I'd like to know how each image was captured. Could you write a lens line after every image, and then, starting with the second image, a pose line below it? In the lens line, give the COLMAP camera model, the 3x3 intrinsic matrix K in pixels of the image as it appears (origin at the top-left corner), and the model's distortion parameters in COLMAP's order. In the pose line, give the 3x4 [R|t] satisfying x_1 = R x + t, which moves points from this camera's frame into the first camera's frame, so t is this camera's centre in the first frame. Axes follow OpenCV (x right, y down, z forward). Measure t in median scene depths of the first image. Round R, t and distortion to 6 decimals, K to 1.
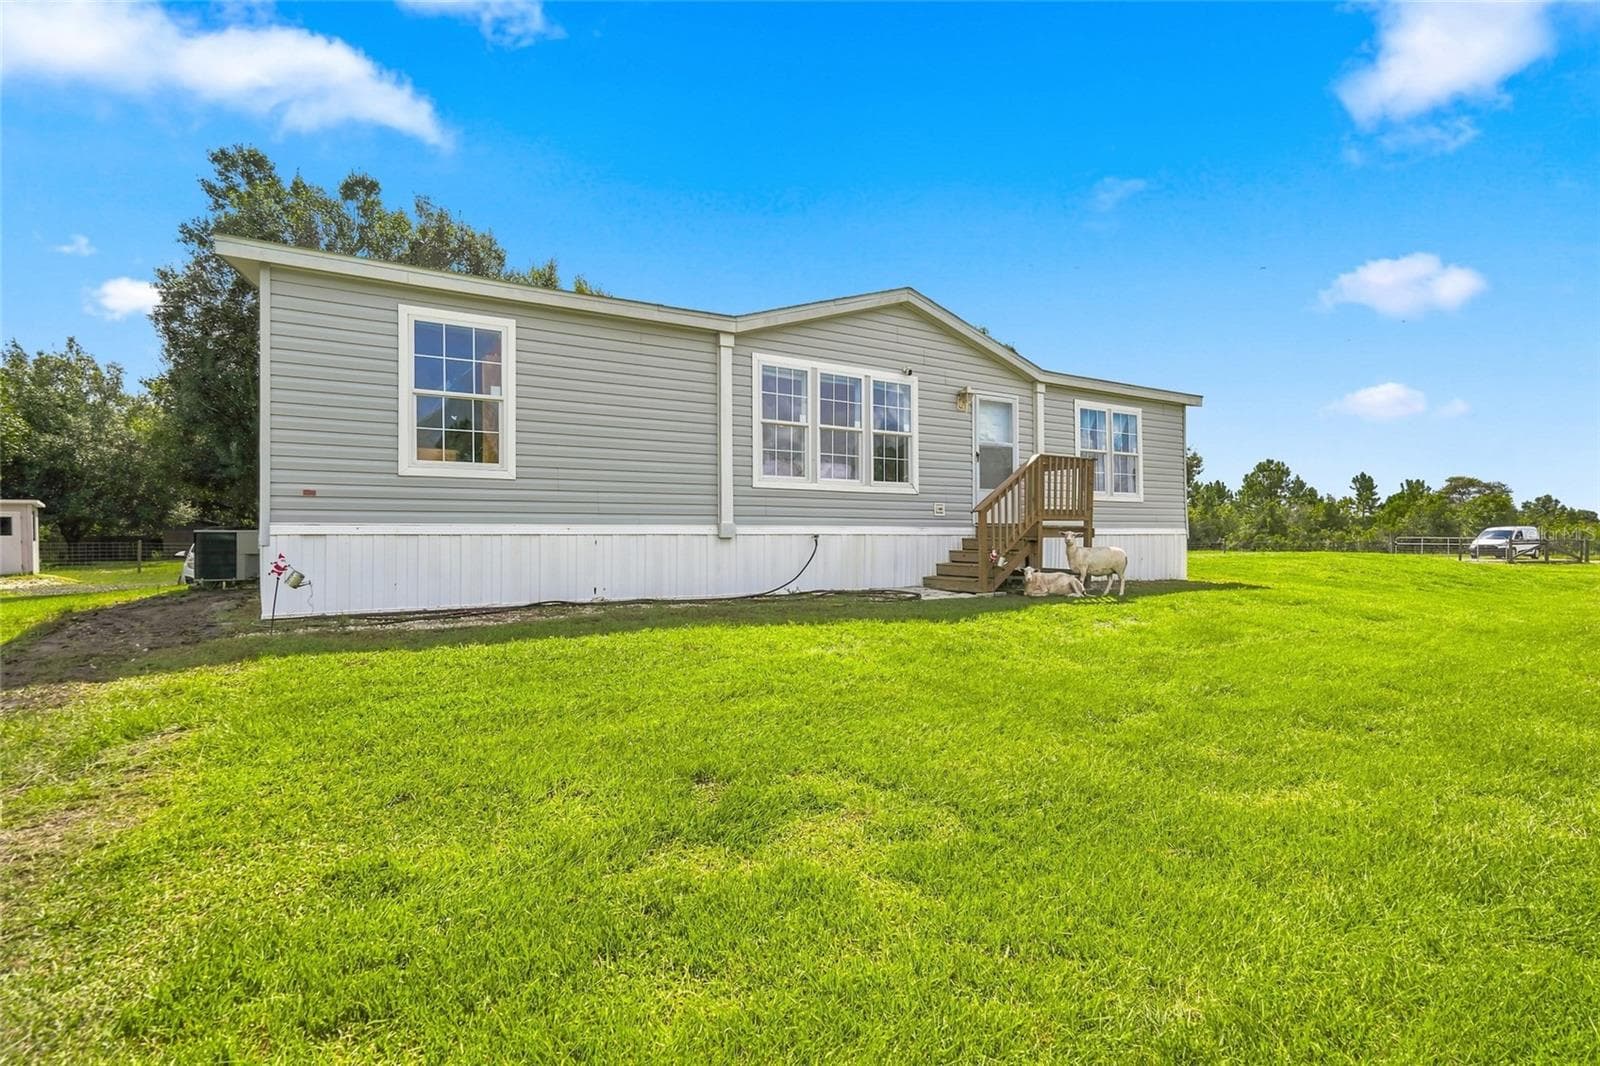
lens RADIAL K [[729.4, 0, 800.0], [0, 729.4, 533.0], [0, 0, 1]] dist [-0.001533, 0.000128]
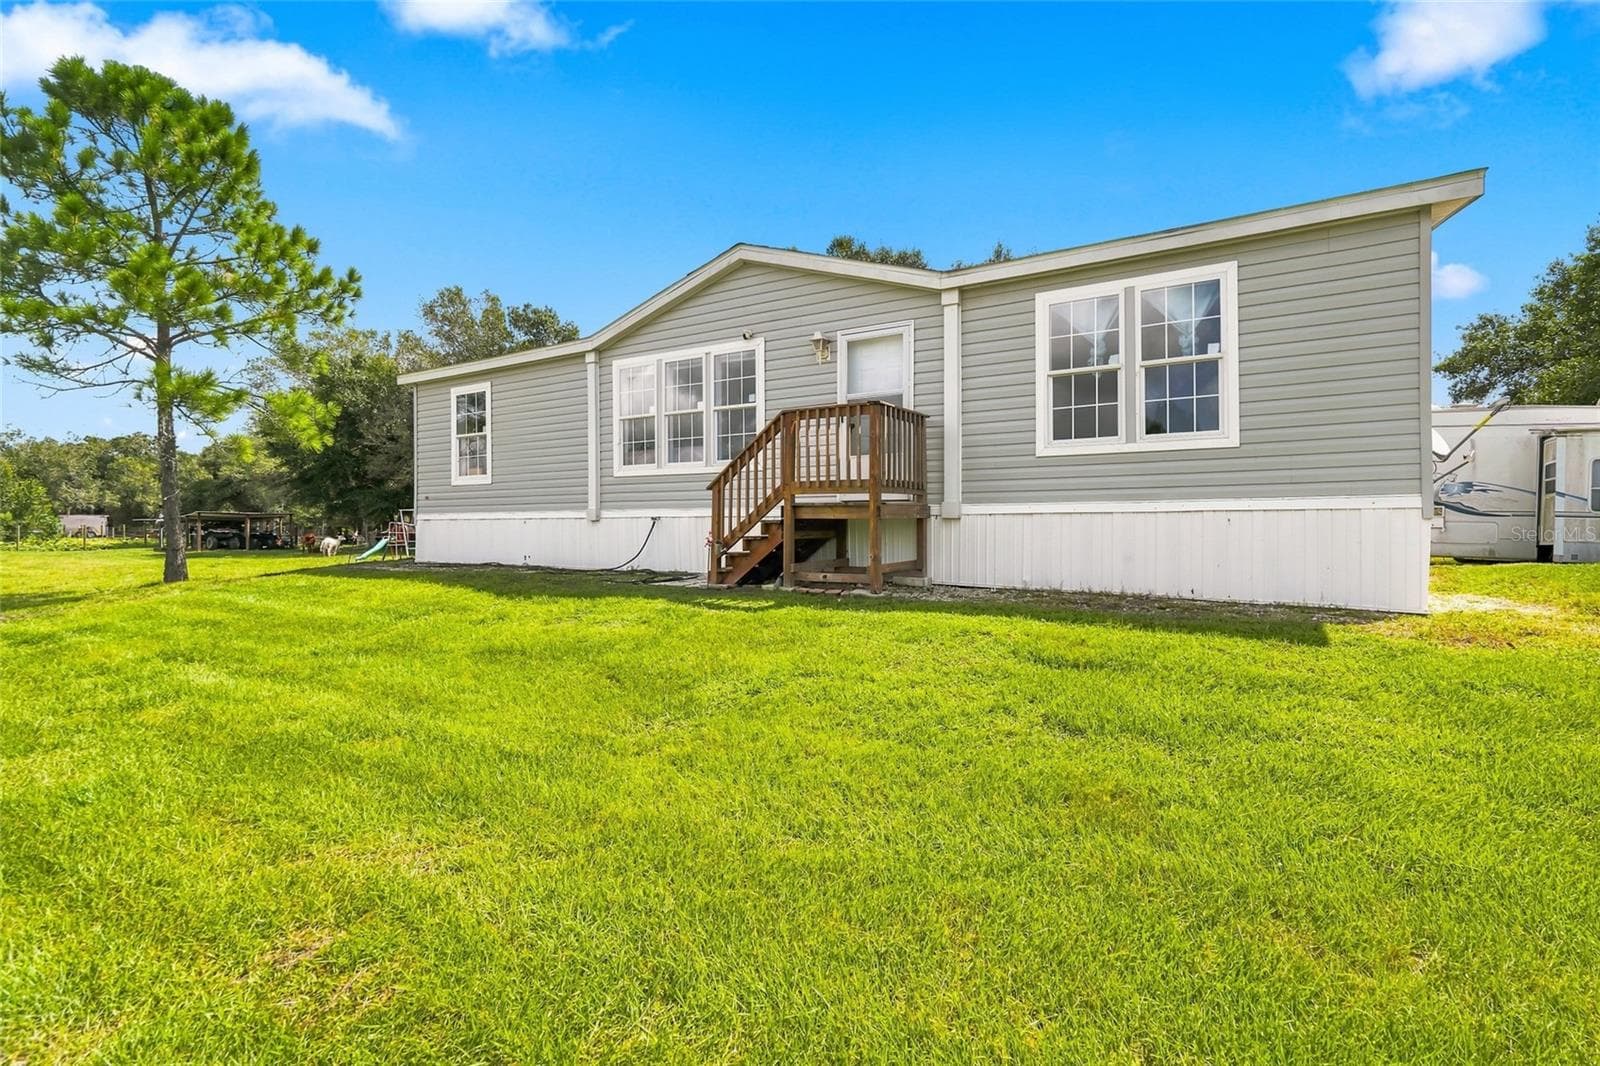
lens RADIAL K [[778.8, 0, 800.0], [0, 778.8, 533.0], [0, 0, 1]] dist [-0.000106, 0.000075]
pose [[0.452346, 0.015239, -0.891712, 1.036903], [0.013333, 0.999627, 0.023846, 0.000937], [0.891743, -0.022676, 0.451974, 0.613254]]
